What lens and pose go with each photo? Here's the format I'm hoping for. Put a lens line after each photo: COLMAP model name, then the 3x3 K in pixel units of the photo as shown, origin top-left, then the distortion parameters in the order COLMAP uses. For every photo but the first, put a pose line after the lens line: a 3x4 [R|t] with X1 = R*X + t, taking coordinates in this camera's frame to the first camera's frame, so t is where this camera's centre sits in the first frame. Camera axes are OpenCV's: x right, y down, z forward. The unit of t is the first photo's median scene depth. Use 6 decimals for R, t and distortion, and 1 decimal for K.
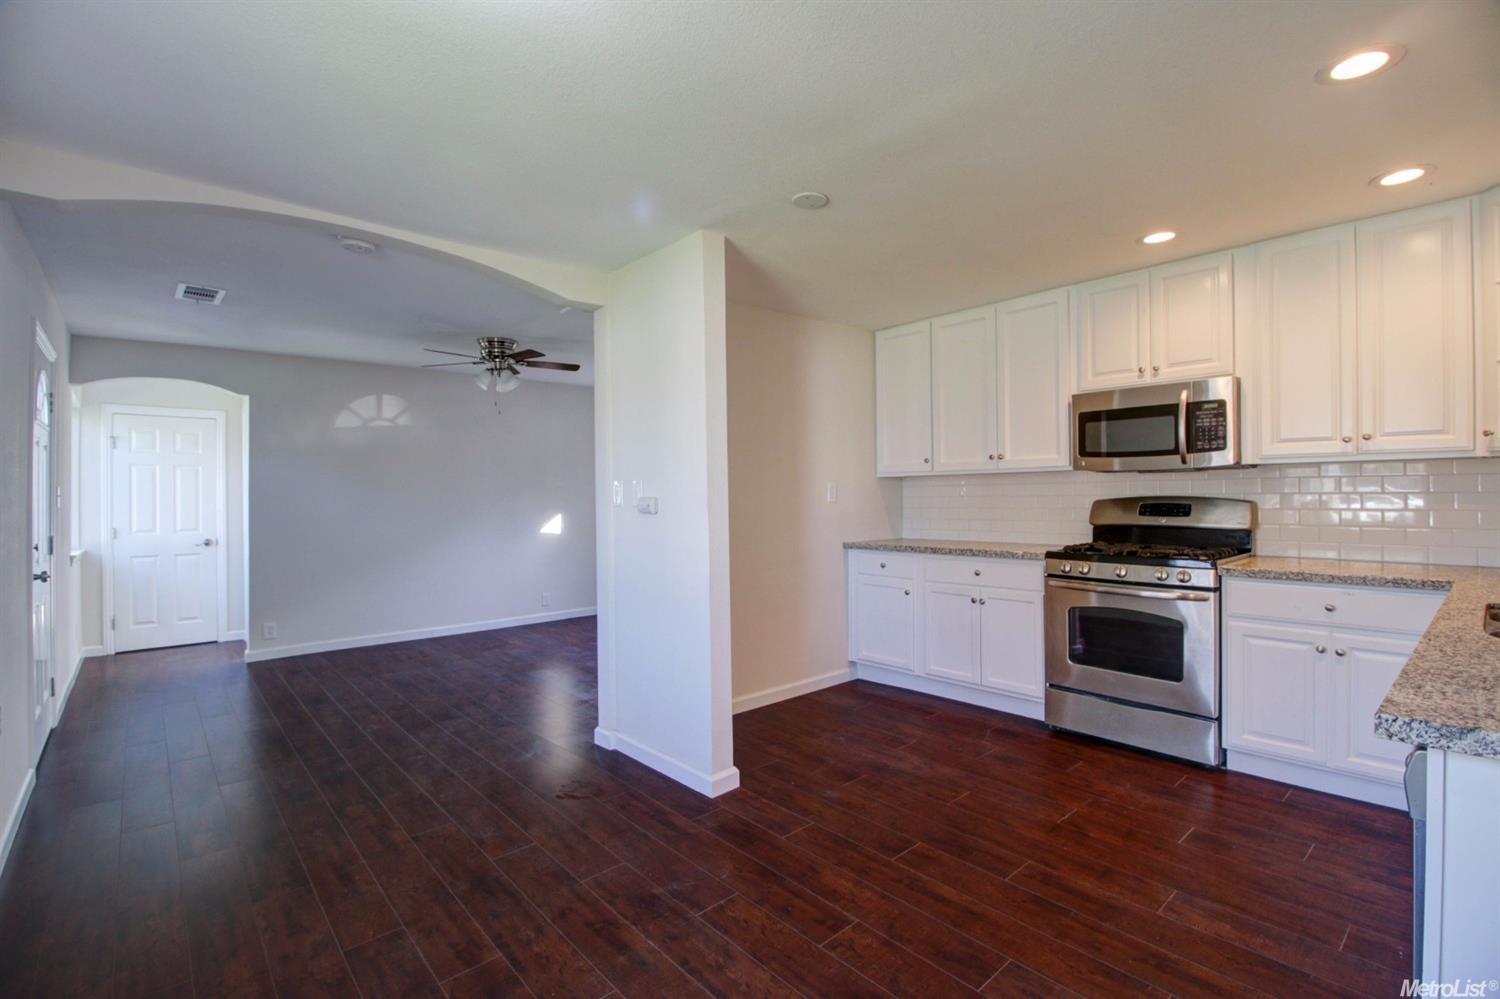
lens RADIAL K [[691.6, 0, 754.9], [0, 691.6, 494.8], [0, 0, 1]] dist [-0.000348, -0.014135]
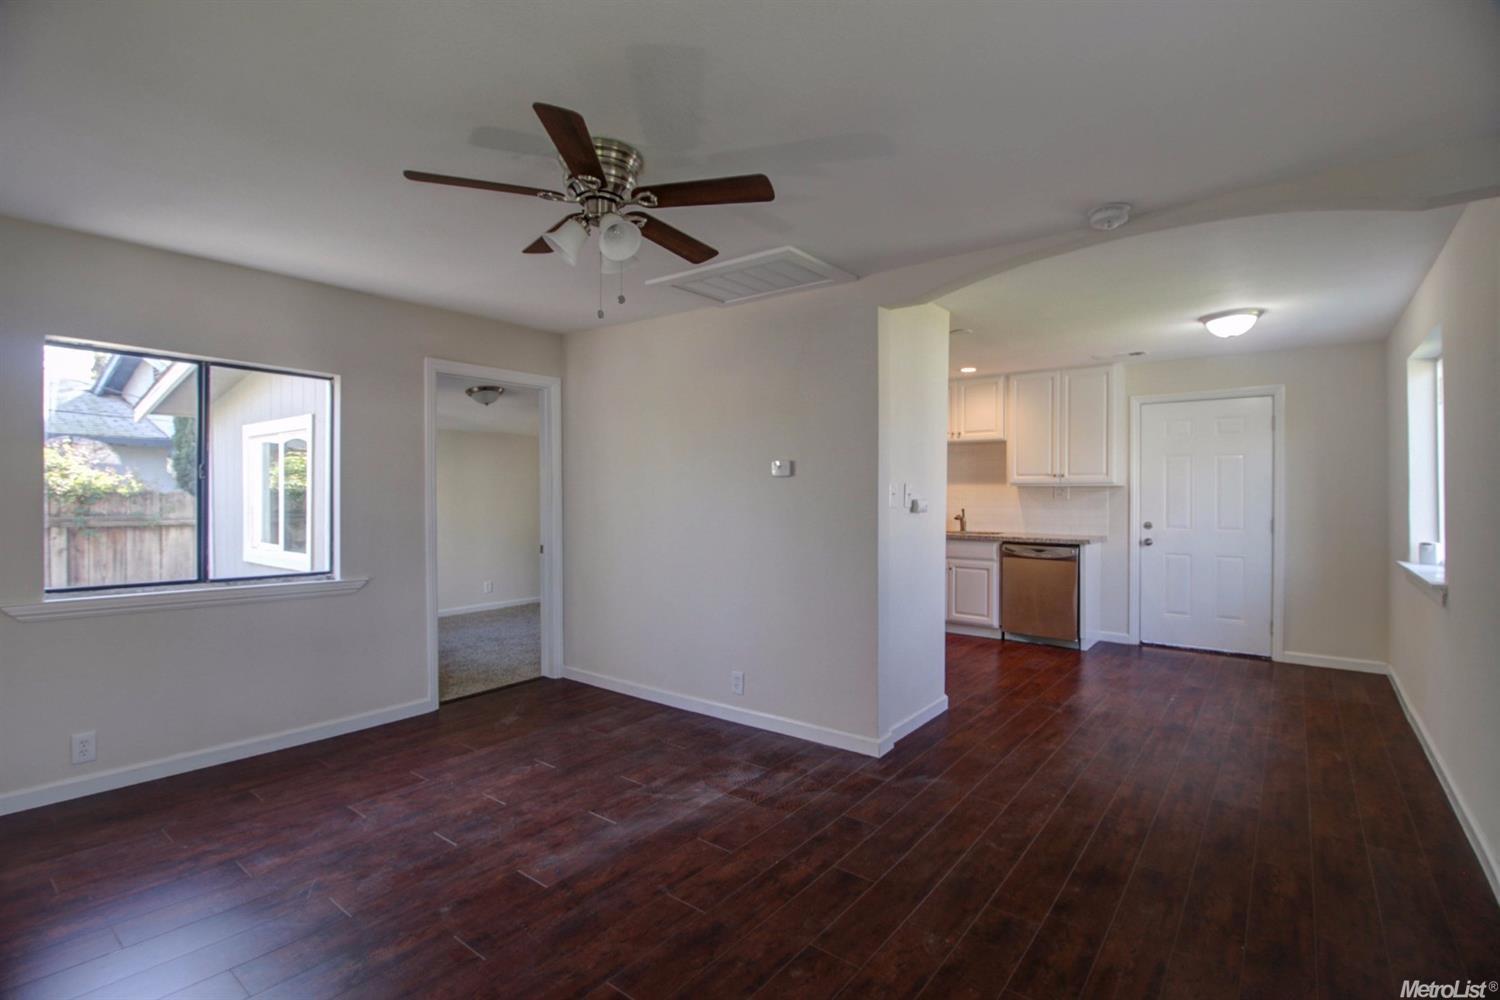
lens RADIAL K [[691.6, 0, 754.9], [0, 691.6, 495.3], [0, 0, 1]] dist [-0.000348, -0.014135]
pose [[-0.180460, 0.006999, 0.983557, -1.432623], [0.002146, 0.999975, -0.006722, 0.006368], [-0.983580, 0.000898, -0.180470, 1.686929]]
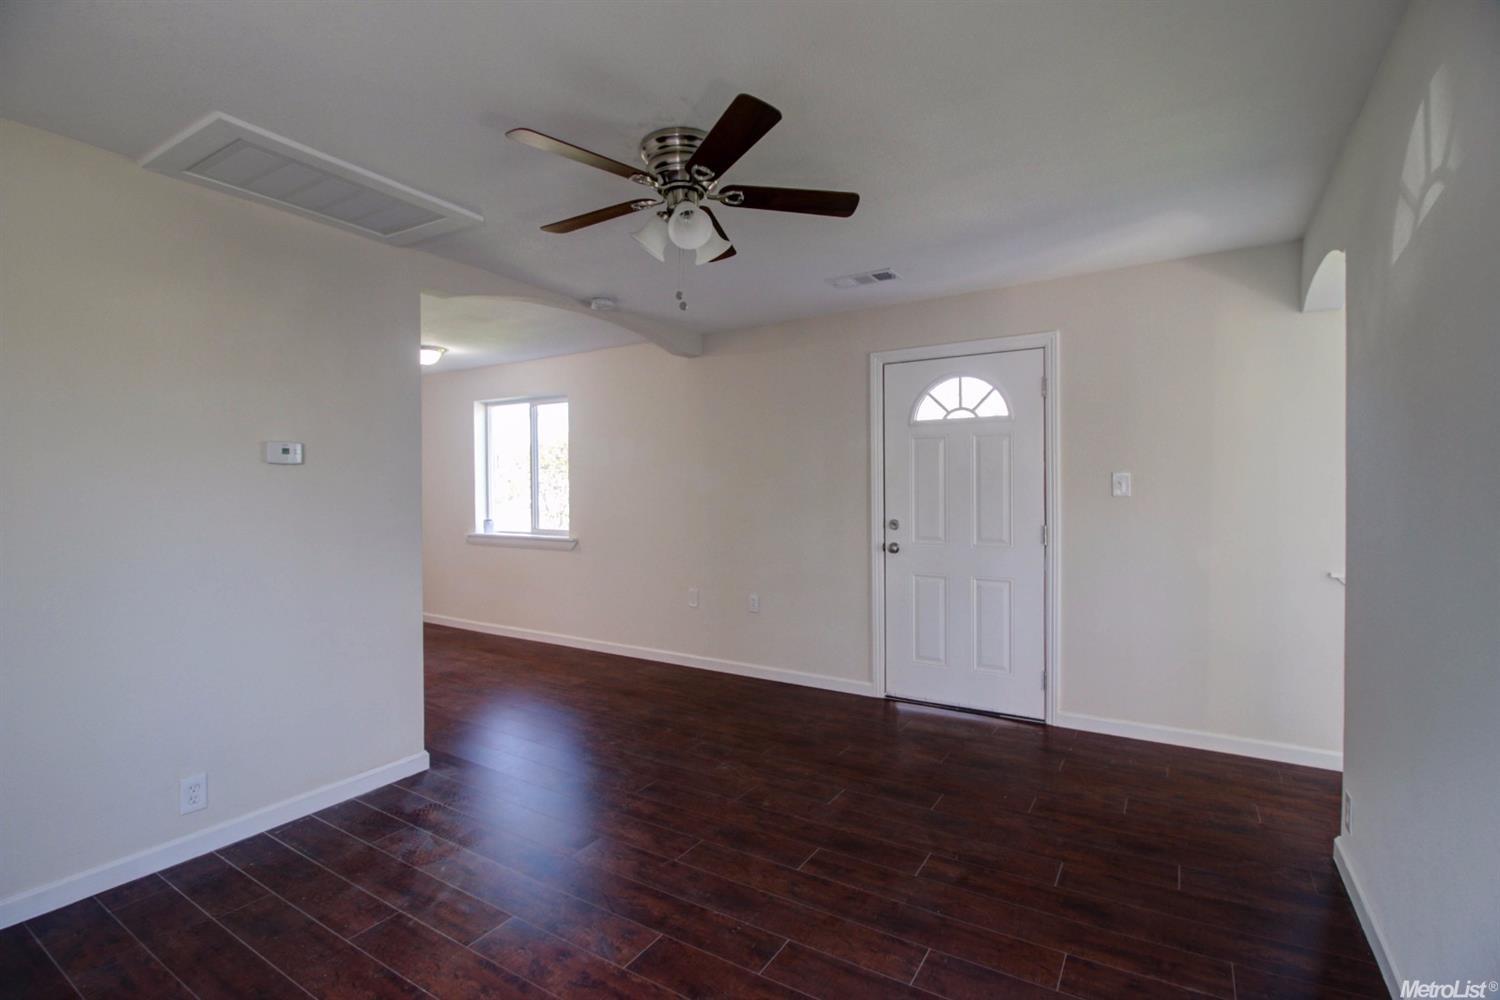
lens RADIAL K [[691.6, 0, 754.9], [0, 691.6, 495.3], [0, 0, 1]] dist [-0.000348, -0.014135]
pose [[-0.958383, 0.015155, -0.285085, -0.487327], [0.011417, 0.999826, 0.014771, -0.002765], [0.285259, 0.010901, -0.958389, 2.484277]]
